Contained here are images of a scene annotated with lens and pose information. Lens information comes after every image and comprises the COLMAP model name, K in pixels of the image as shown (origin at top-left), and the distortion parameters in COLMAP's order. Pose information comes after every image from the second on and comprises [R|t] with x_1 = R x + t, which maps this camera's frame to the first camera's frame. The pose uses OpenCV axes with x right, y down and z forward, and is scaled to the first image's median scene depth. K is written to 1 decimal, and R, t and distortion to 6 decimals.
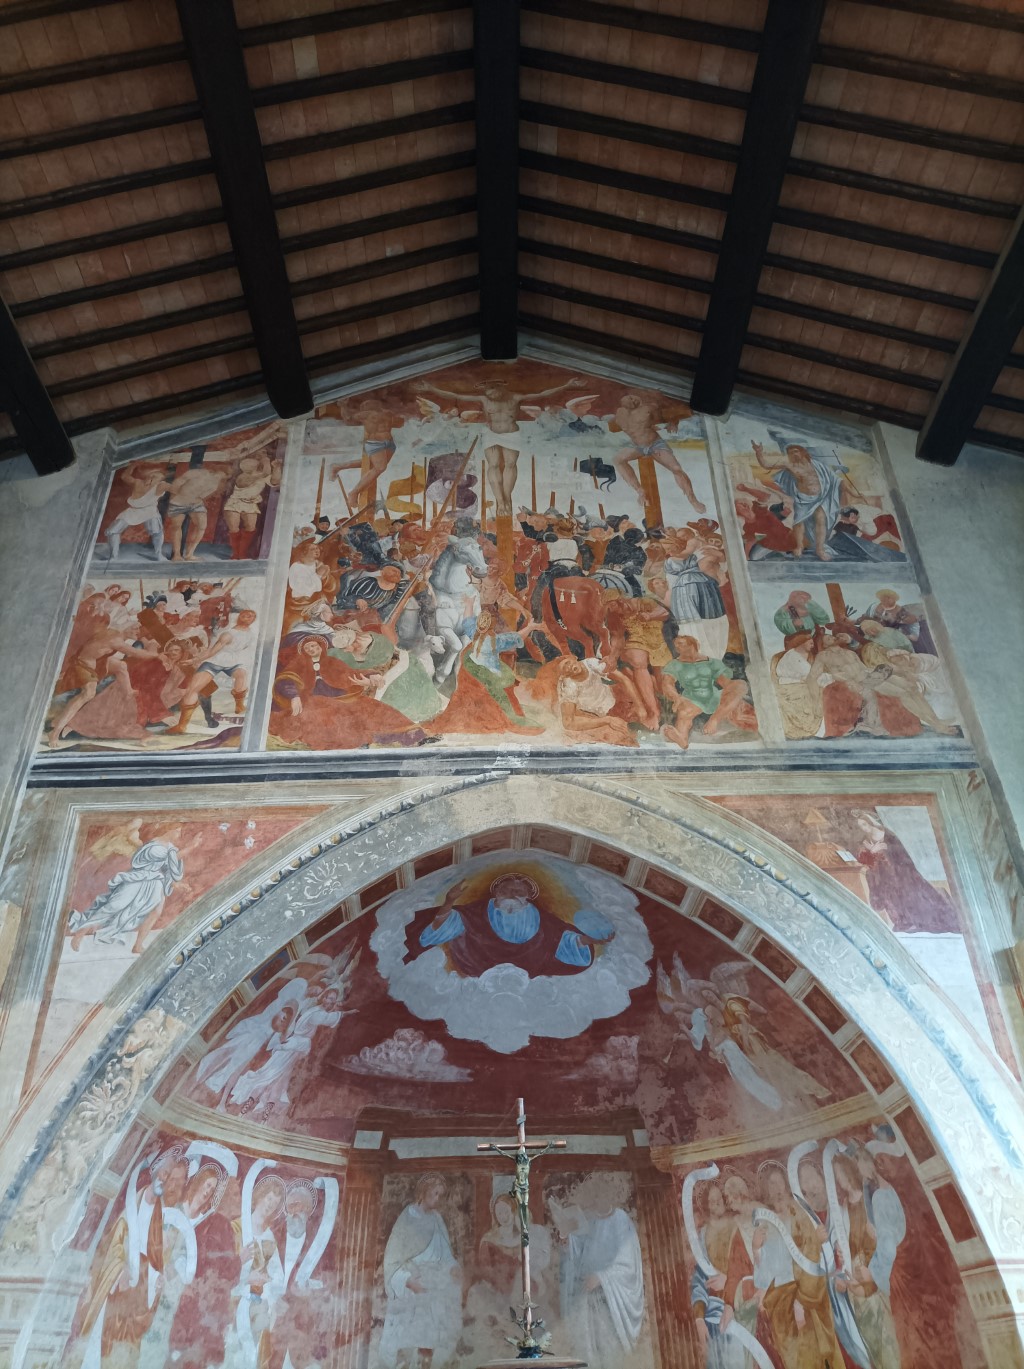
lens RADIAL K [[1020.2, 0, 513.0], [0, 1020.2, 685.9], [0, 0, 1]] dist [0.026102, -0.013355]
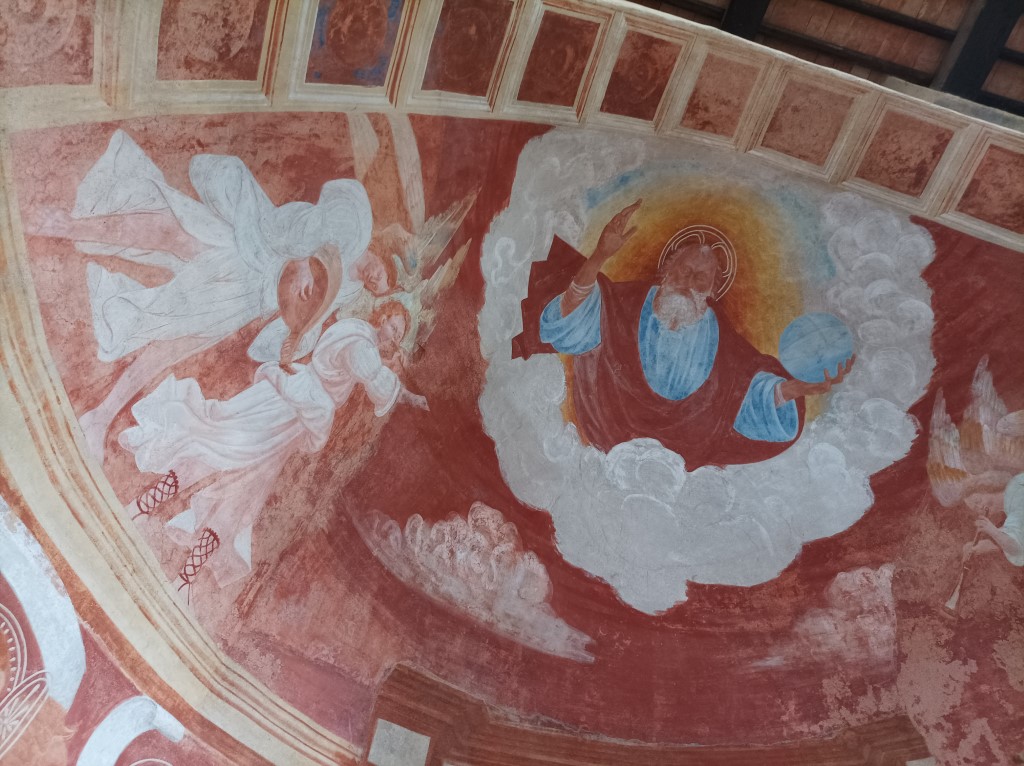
lens RADIAL K [[763.1, 0, 512.9], [0, 763.1, 383.5], [0, 0, 1]] dist [0.026102, -0.013355]
pose [[0.953379, 0.151120, 0.261210, -0.199532], [-0.020858, 0.896508, -0.442536, 0.445417], [-0.301052, 0.416457, 0.857864, 0.664910]]
